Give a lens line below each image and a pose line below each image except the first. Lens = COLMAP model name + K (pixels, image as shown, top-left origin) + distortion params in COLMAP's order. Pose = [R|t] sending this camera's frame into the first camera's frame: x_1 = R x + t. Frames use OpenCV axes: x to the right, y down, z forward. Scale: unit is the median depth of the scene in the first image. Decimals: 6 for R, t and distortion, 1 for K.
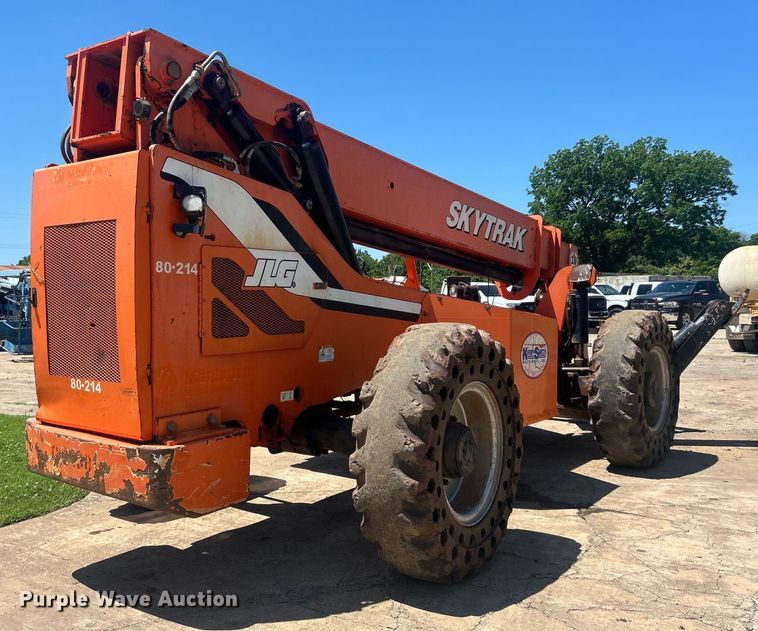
lens RADIAL K [[740.4, 0, 324.0], [0, 740.4, 295.7], [0, 0, 1]] dist [0.037368, -0.002462]
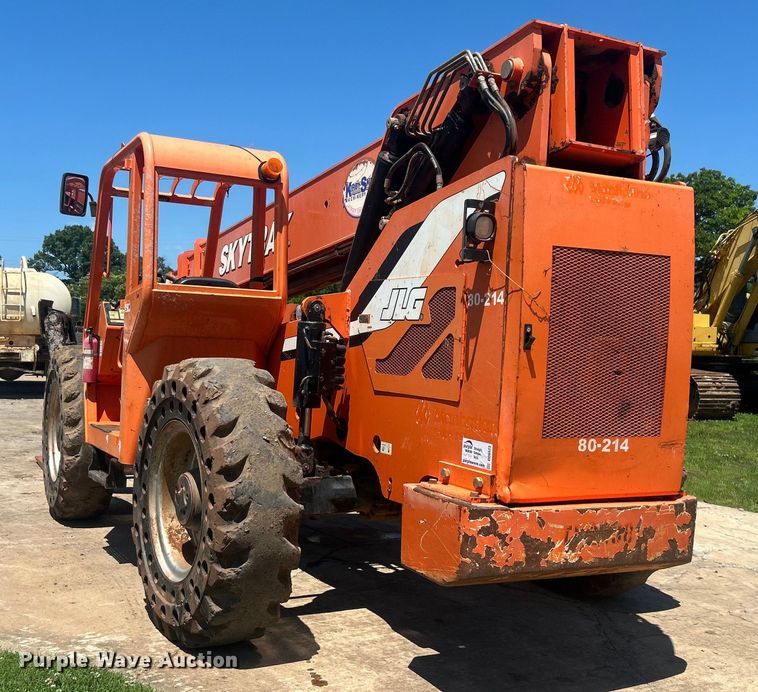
lens RADIAL K [[945.5, 0, 379.0], [0, 945.5, 346.0], [0, 0, 1]] dist [0.167922, -0.485142]
pose [[0.398491, 0.010596, 0.917111, -0.264319], [-0.033555, 0.999432, 0.003033, 0.002659], [-0.916558, -0.031982, 0.398620, 0.151285]]
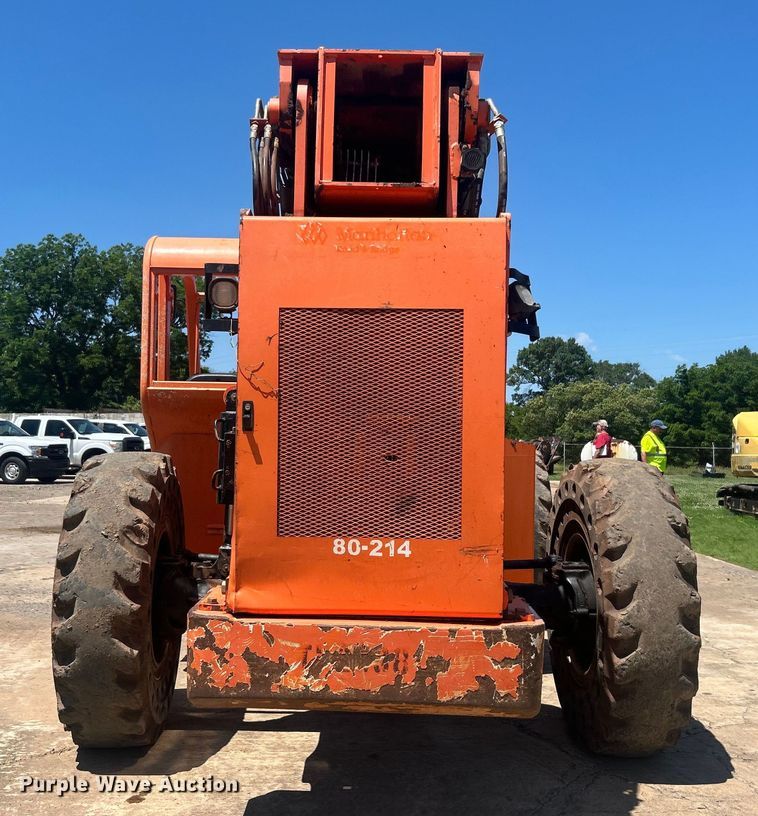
lens RADIAL K [[972.3, 0, 345.0], [0, 972.3, 405.3], [0, 0, 1]] dist [0.205092, -0.684191]
pose [[0.795891, 0.033225, 0.604528, -0.165545], [-0.013229, 0.999209, -0.037501, 0.004629], [-0.605296, 0.021849, 0.795701, 0.056814]]
